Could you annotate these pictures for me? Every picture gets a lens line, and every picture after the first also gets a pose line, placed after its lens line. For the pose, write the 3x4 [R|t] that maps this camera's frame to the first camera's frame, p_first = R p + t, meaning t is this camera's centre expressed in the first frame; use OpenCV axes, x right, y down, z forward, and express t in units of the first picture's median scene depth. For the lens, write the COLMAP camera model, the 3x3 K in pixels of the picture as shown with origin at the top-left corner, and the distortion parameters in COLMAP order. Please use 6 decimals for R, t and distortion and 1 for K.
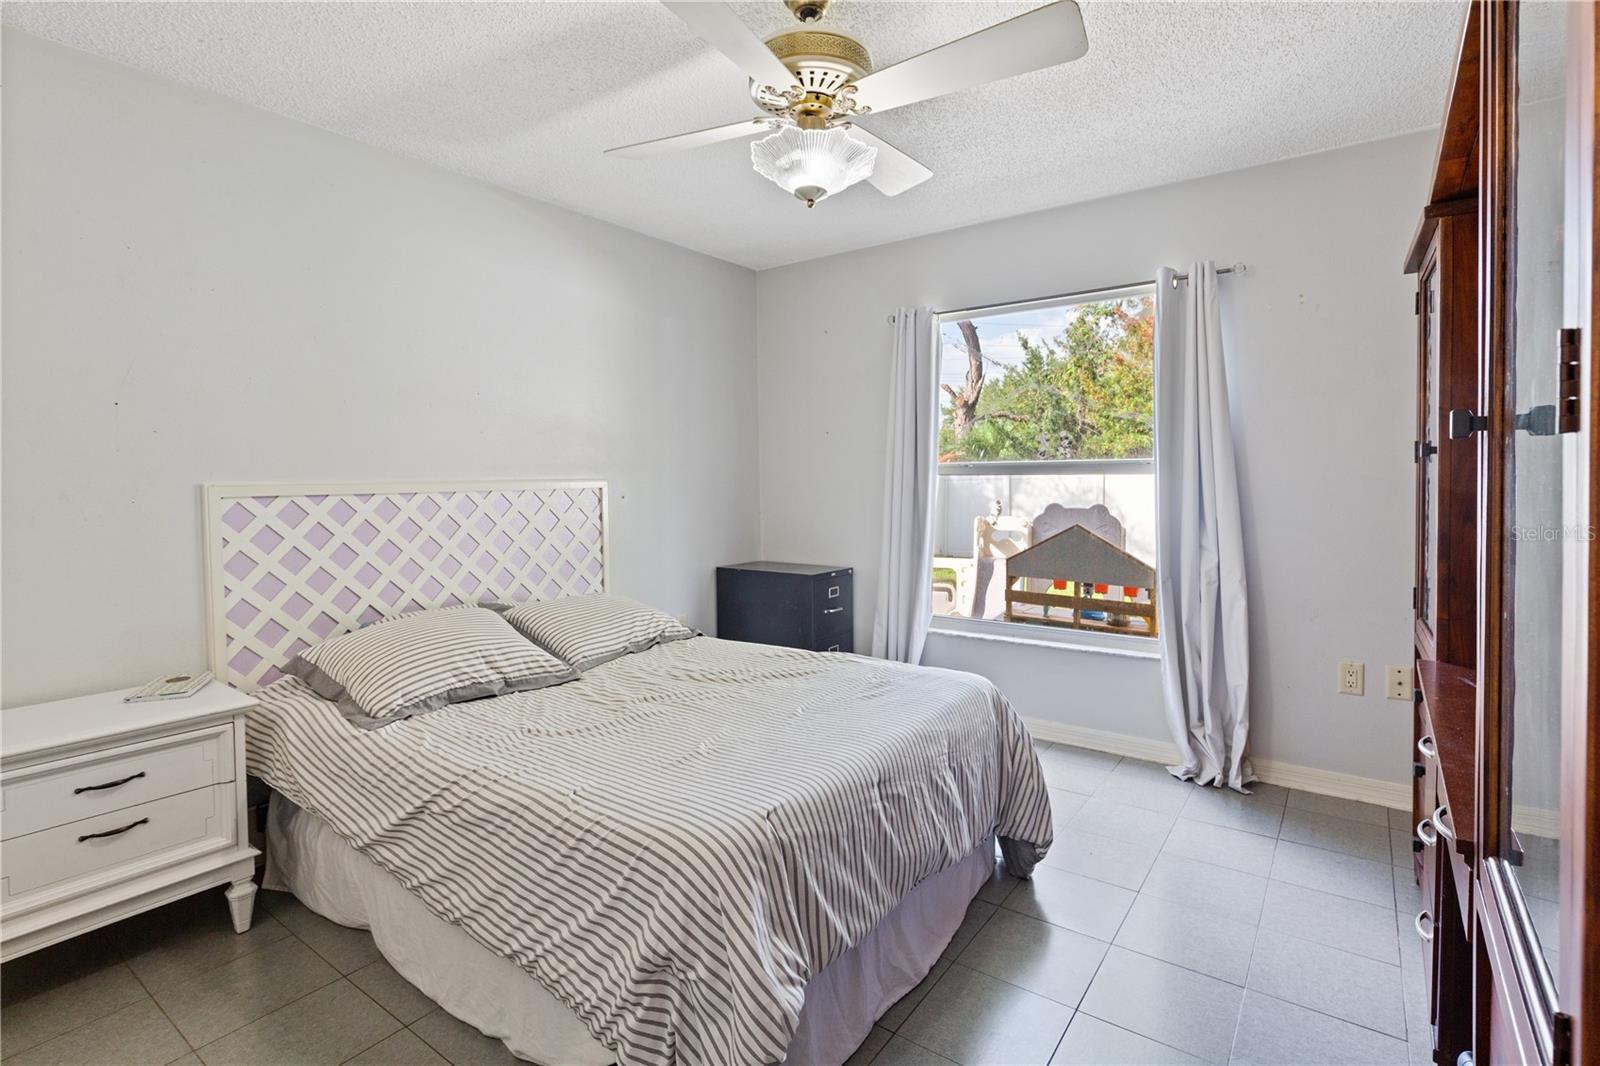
lens RADIAL K [[763.4, 0, 802.0], [0, 763.4, 524.3], [0, 0, 1]] dist [-0.002024, -0.000701]
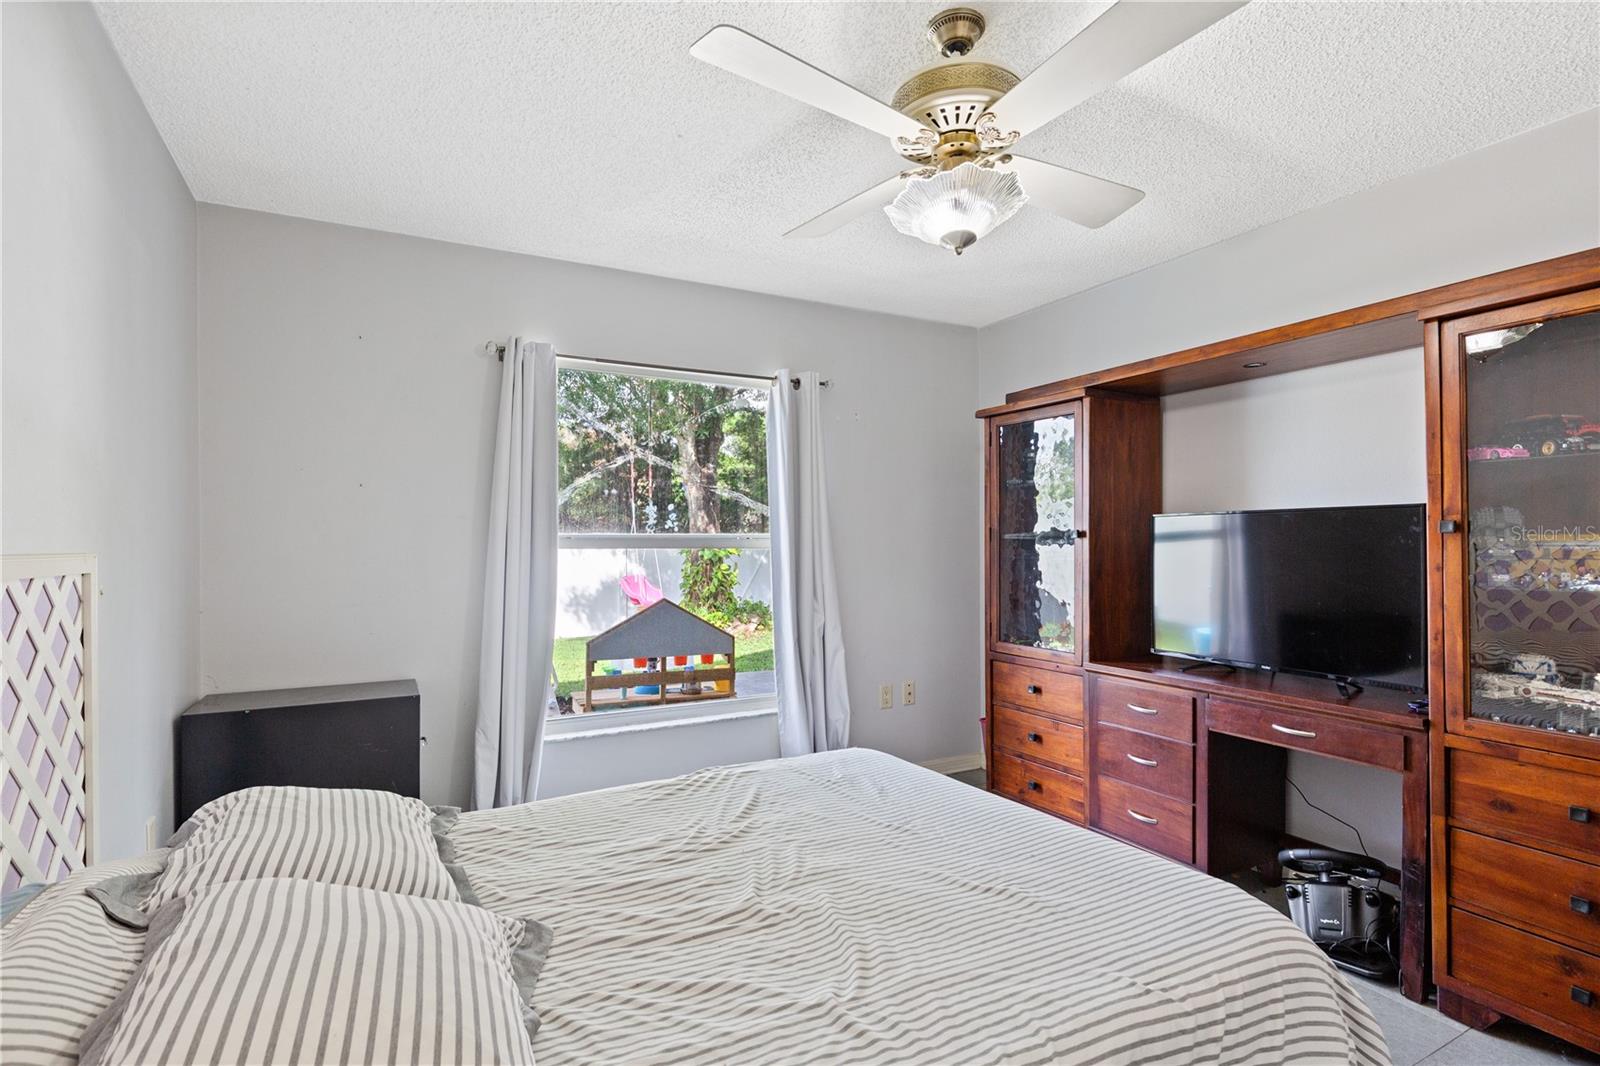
lens RADIAL K [[765.0, 0, 804.5], [0, 765.0, 561.1], [0, 0, 1]] dist [-0.000587, -0.000245]
pose [[0.444308, -0.012293, 0.895790, -0.466373], [0.060174, 0.998057, -0.016150, -0.022412], [-0.893851, 0.061079, 0.444185, 0.406980]]
